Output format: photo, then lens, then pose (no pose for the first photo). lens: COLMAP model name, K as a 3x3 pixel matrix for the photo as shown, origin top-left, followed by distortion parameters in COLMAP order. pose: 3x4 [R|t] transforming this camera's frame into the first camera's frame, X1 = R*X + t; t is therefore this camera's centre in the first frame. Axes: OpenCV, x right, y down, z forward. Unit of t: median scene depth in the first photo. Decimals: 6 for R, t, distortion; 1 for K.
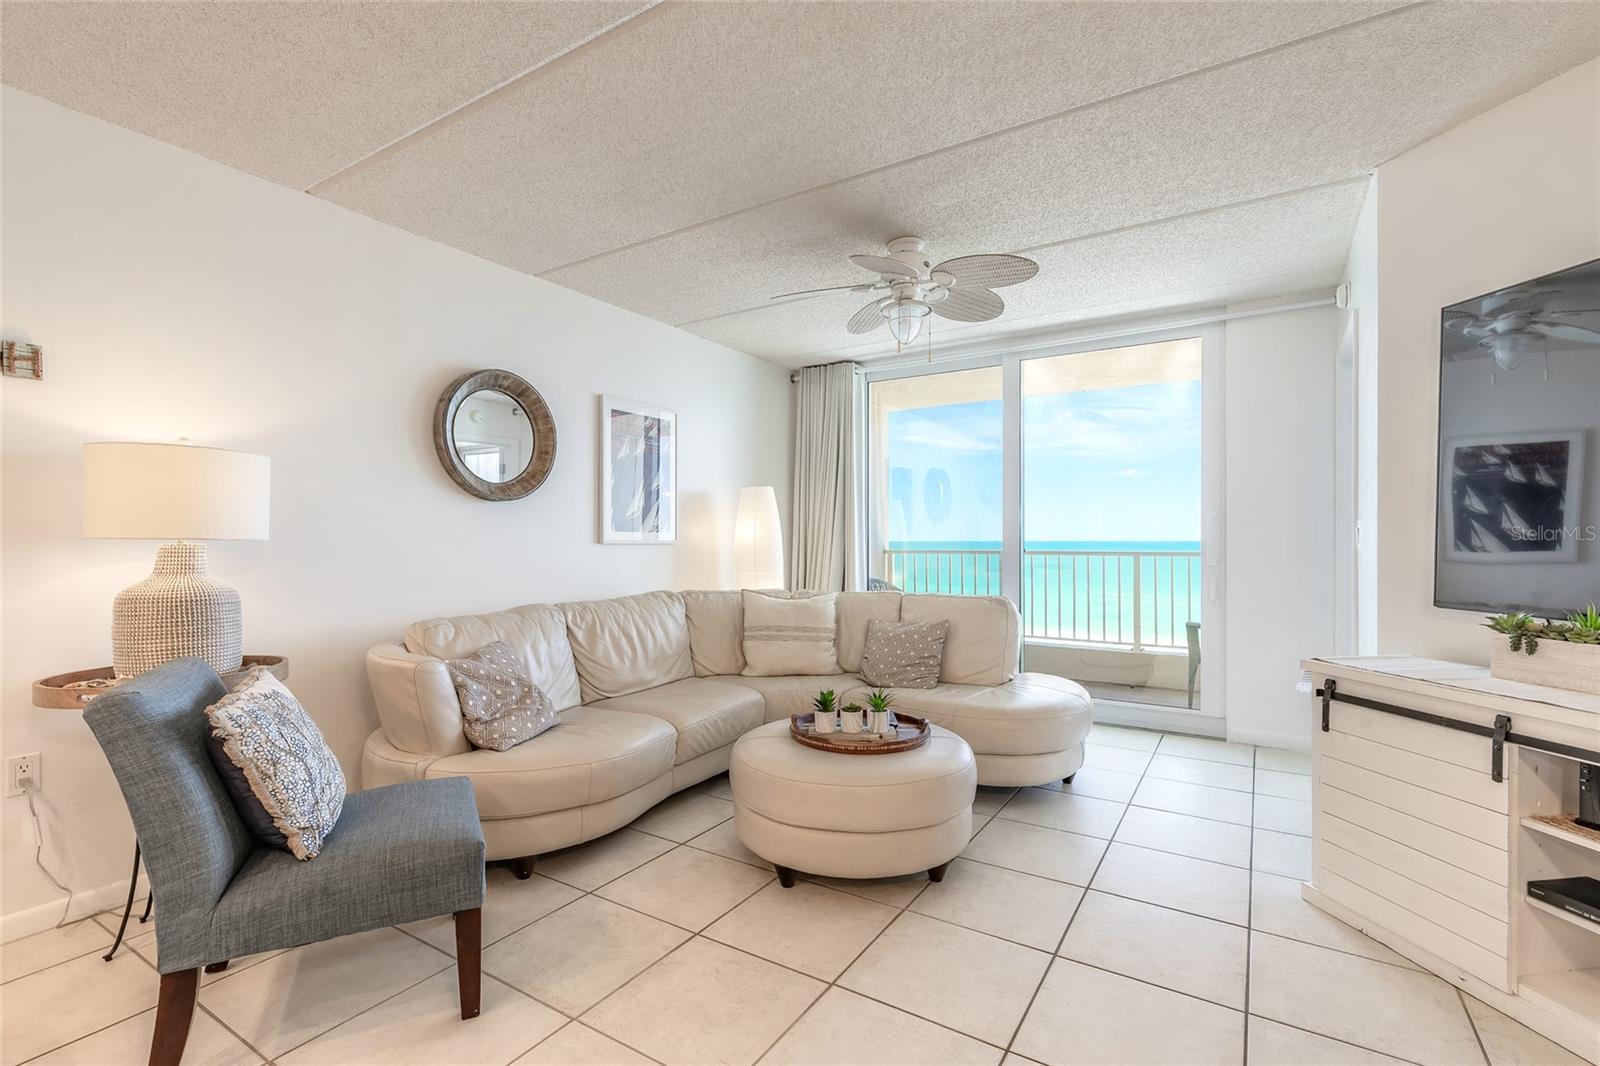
lens RADIAL K [[733.1, 0, 797.6], [0, 733.1, 535.6], [0, 0, 1]] dist [0.007629, 0.000013]
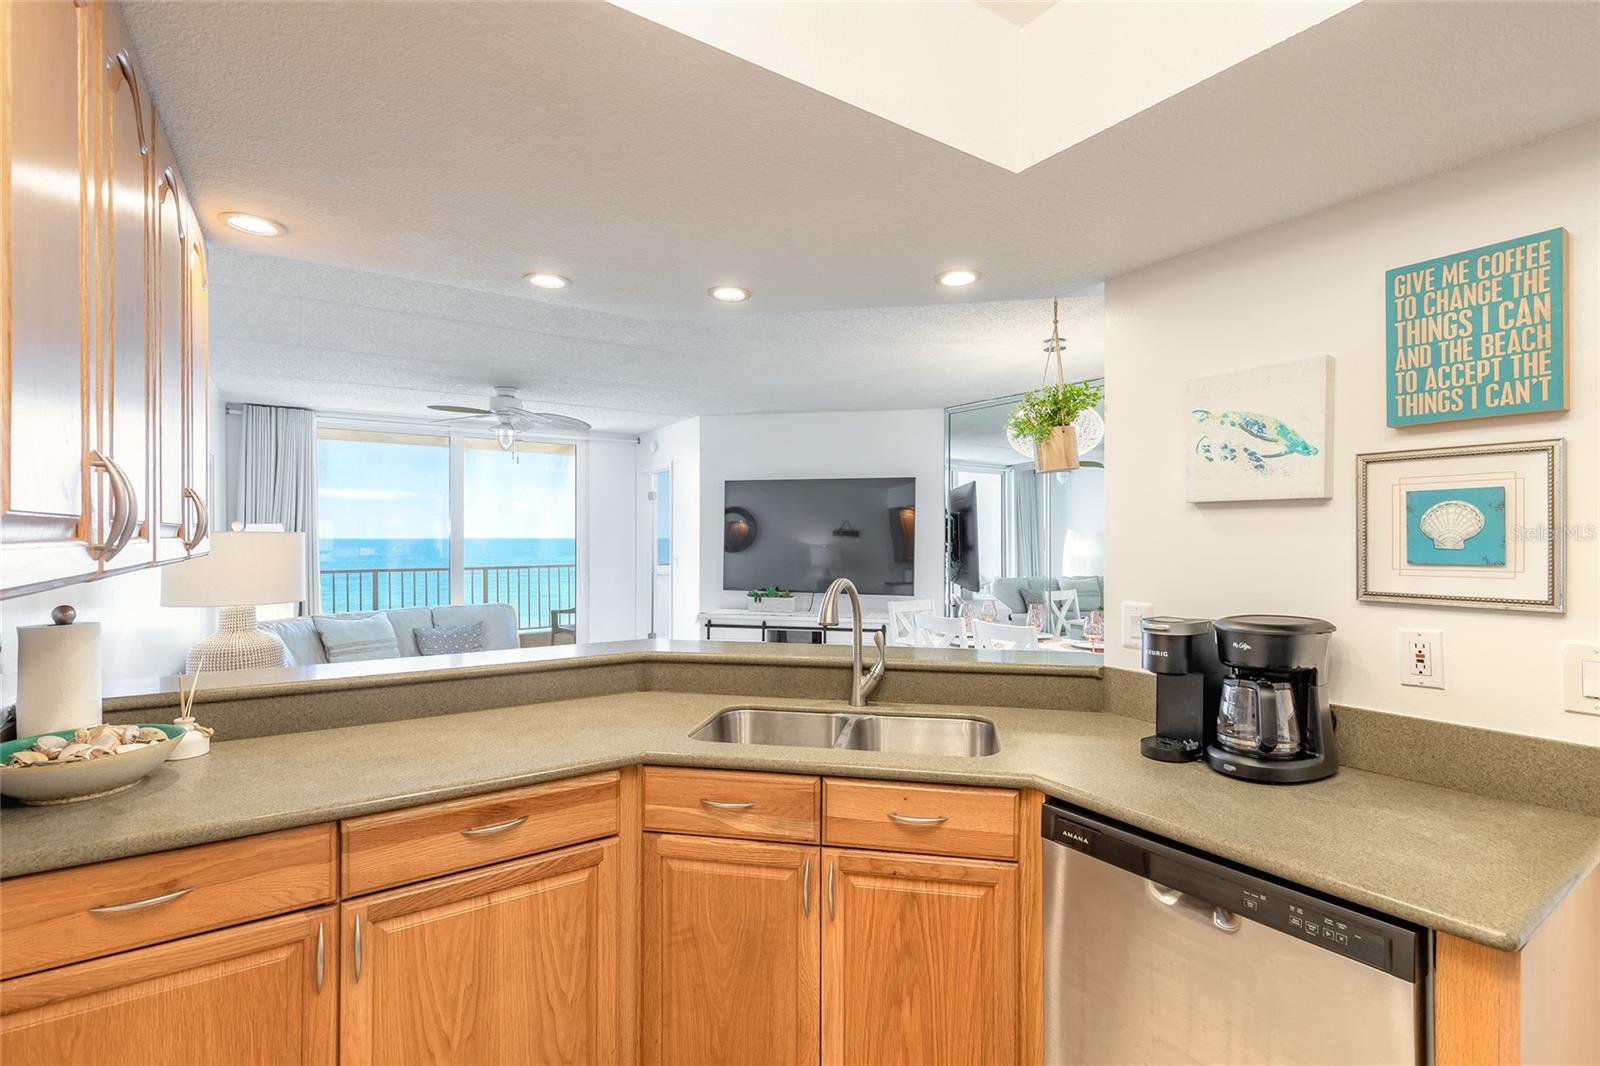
lens RADIAL K [[729.3, 0, 815.3], [0, 729.3, 533.7], [0, 0, 1]] dist [0.000460, -0.000267]
pose [[0.389706, 0.004166, 0.920930, -1.013393], [-0.003824, 0.999988, -0.002906, -0.071443], [-0.920931, -0.002389, 0.389718, -0.248194]]
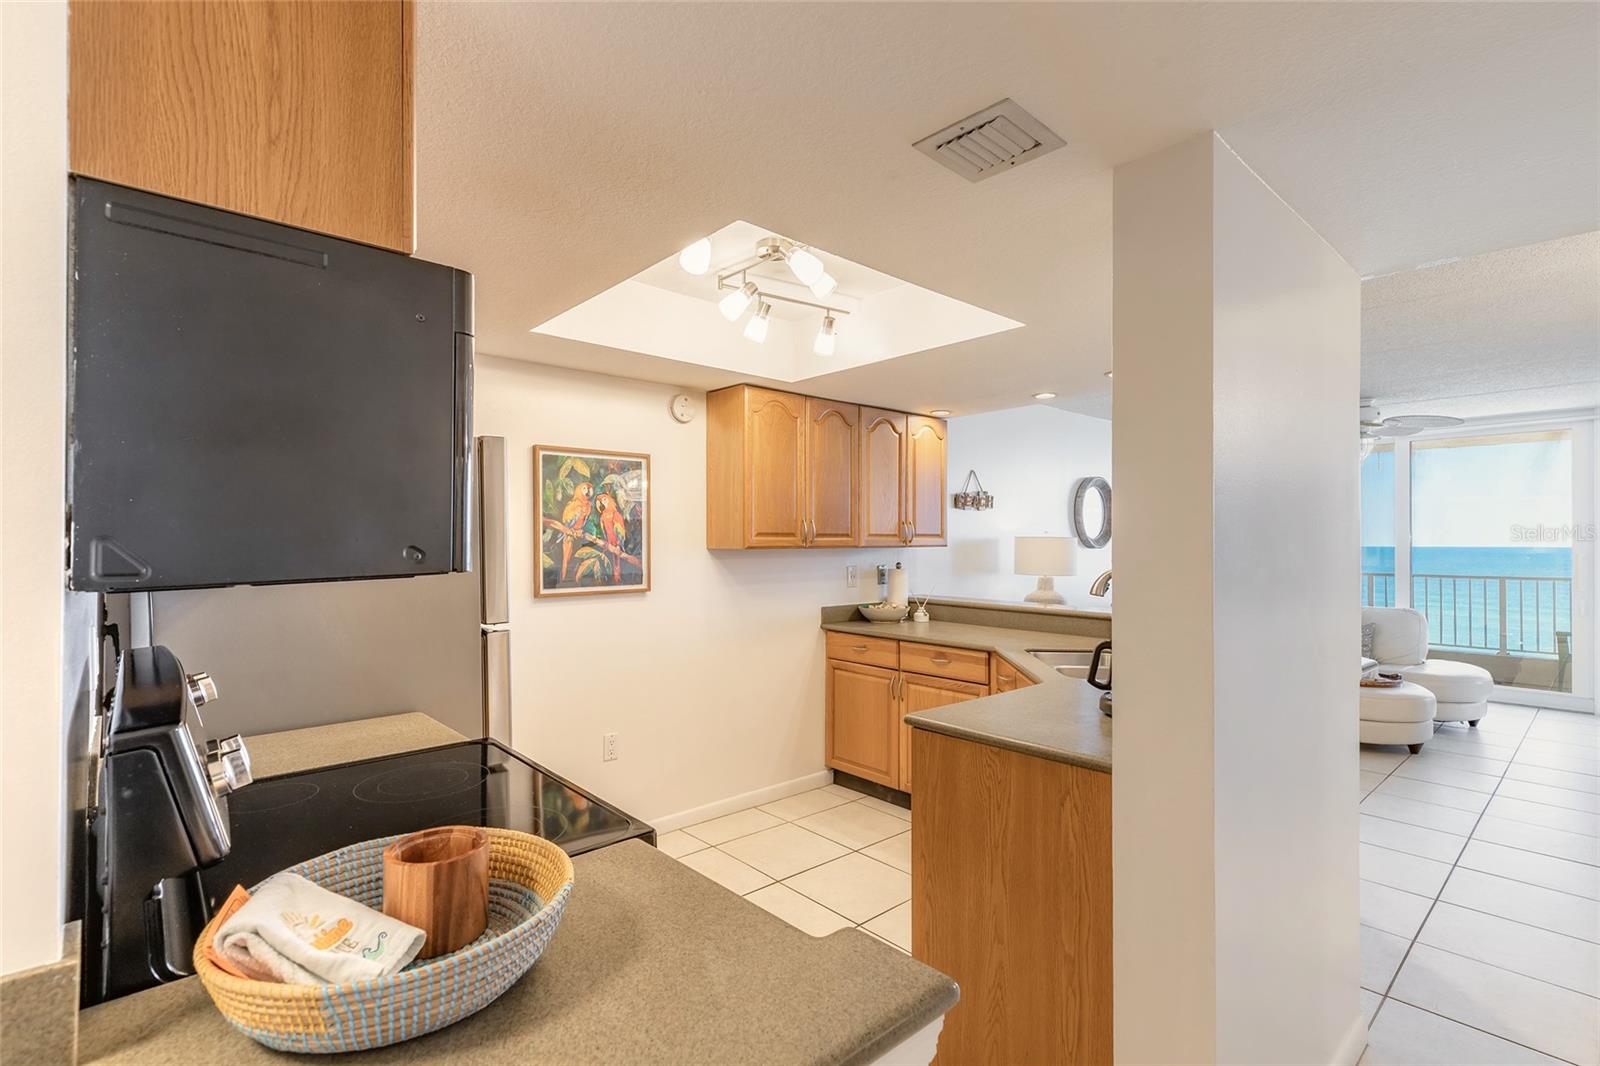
lens RADIAL K [[738.1, 0, 807.0], [0, 738.1, 542.9], [0, 0, 1]] dist [0.004356, 0.000195]
pose [[0.963074, 0.001952, -0.269230, -0.594159], [-0.001047, 0.999993, 0.003503, -0.066240], [0.269235, -0.003092, 0.963070, -0.940833]]
